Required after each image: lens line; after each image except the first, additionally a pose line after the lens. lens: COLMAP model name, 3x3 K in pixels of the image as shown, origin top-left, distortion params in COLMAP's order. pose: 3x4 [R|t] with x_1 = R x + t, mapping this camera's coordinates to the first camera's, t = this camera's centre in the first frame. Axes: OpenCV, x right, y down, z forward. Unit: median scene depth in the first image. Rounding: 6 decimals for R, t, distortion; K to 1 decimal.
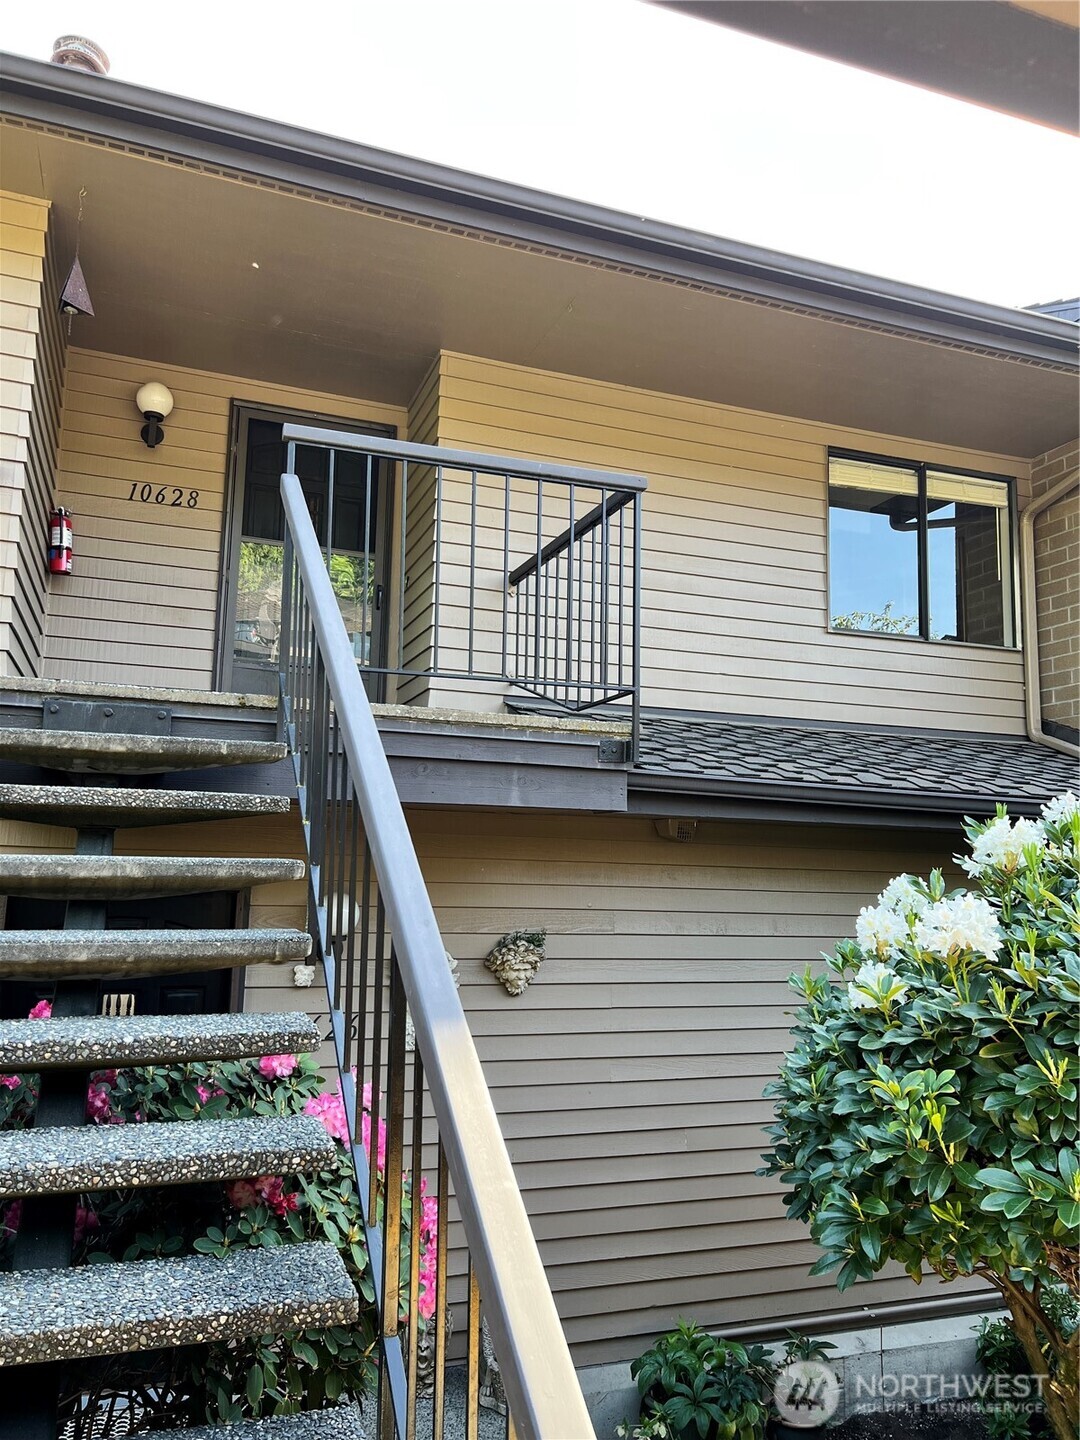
lens RADIAL K [[1133.0, 0, 540.0], [0, 1133.0, 720.0], [0, 0, 1]] dist [0.061417, -0.080796]
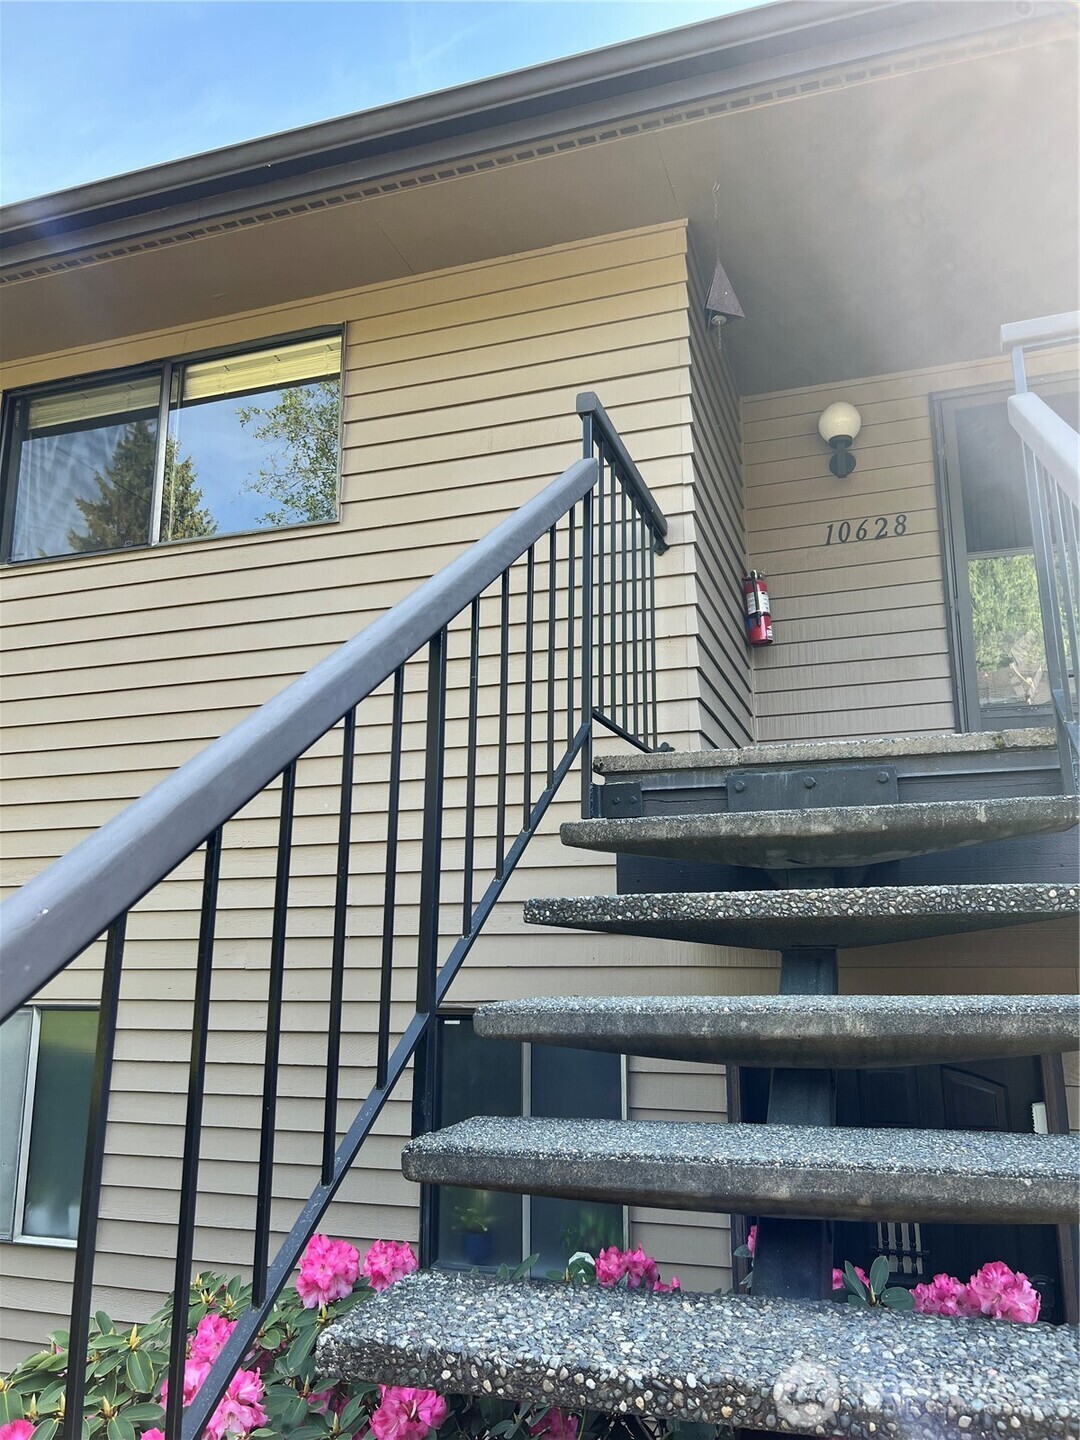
lens RADIAL K [[1133.0, 0, 540.0], [0, 1133.0, 720.0], [0, 0, 1]] dist [0.061417, -0.080796]
pose [[0.794775, -0.158456, -0.585853, -0.093690], [0.109697, 0.986922, -0.118117, 0.021941], [0.596908, 0.029610, 0.801763, 0.347300]]
